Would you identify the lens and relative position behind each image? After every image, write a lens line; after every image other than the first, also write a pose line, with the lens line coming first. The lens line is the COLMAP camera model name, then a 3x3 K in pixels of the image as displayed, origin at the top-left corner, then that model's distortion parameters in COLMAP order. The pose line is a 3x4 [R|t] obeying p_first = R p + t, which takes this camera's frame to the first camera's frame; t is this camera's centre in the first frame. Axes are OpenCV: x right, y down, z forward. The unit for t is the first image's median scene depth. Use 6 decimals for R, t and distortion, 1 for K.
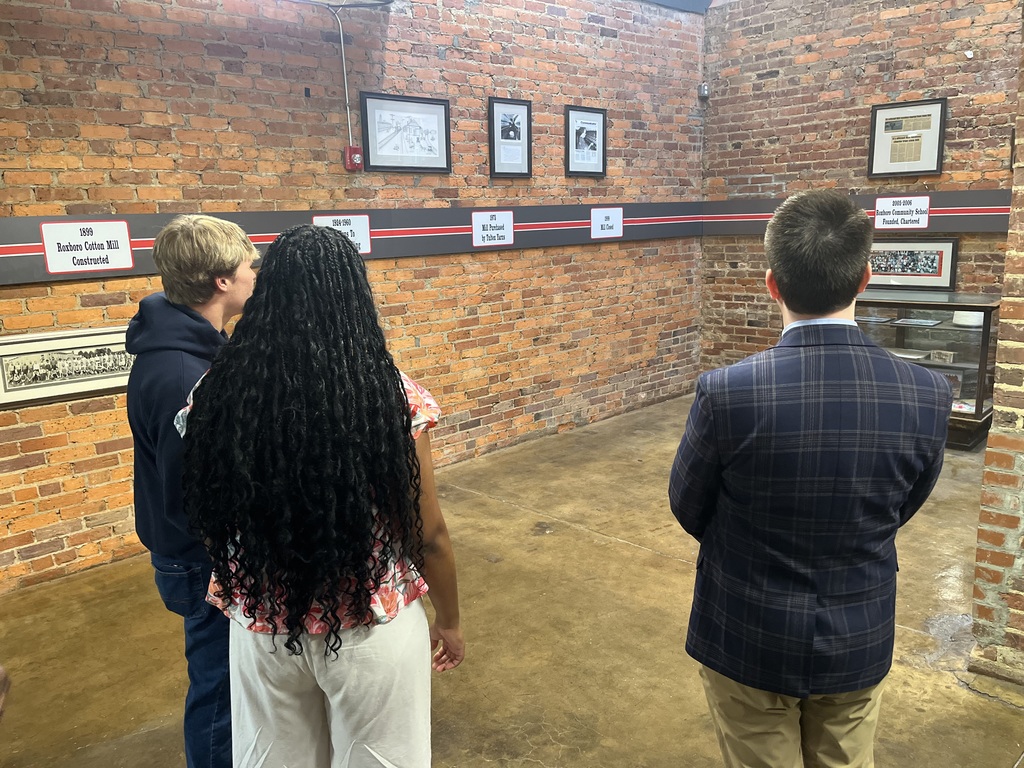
lens RADIAL K [[778.1, 0, 512.0], [0, 778.1, 384.0], [0, 0, 1]] dist [0.072181, -0.107016]
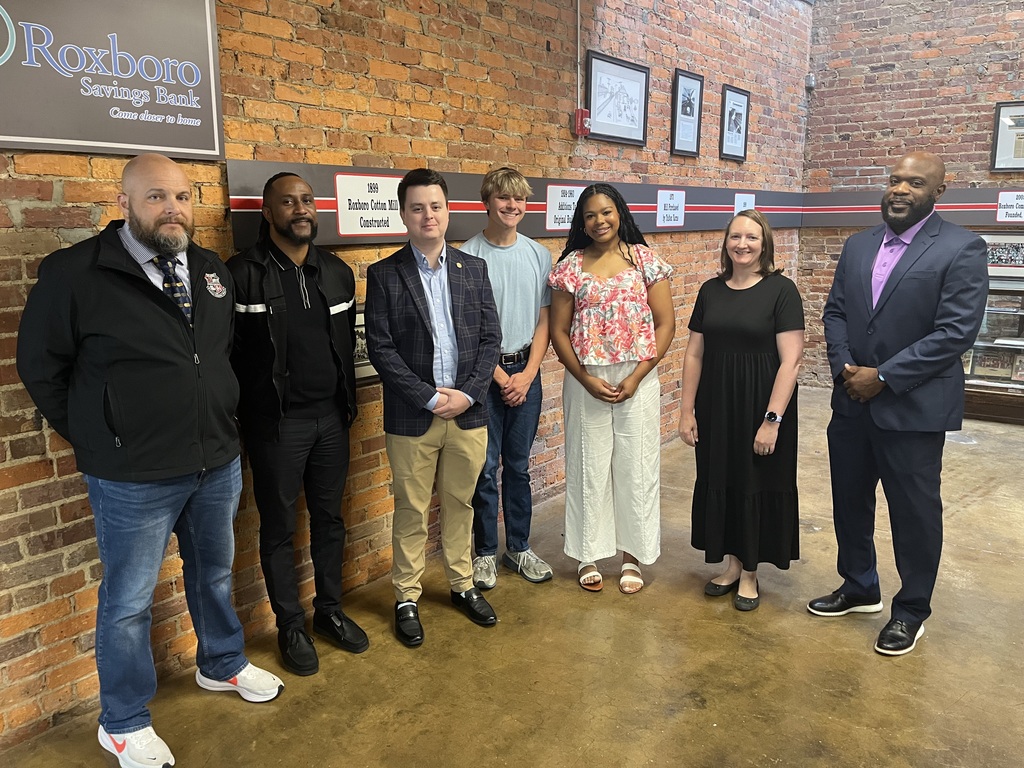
lens RADIAL K [[778.1, 0, 512.0], [0, 778.1, 384.0], [0, 0, 1]] dist [0.072181, -0.107016]
pose [[0.986318, -0.010040, 0.164551, -0.366524], [0.011798, 0.999883, -0.009711, 0.018938], [-0.164434, 0.011520, 0.986321, 0.101789]]
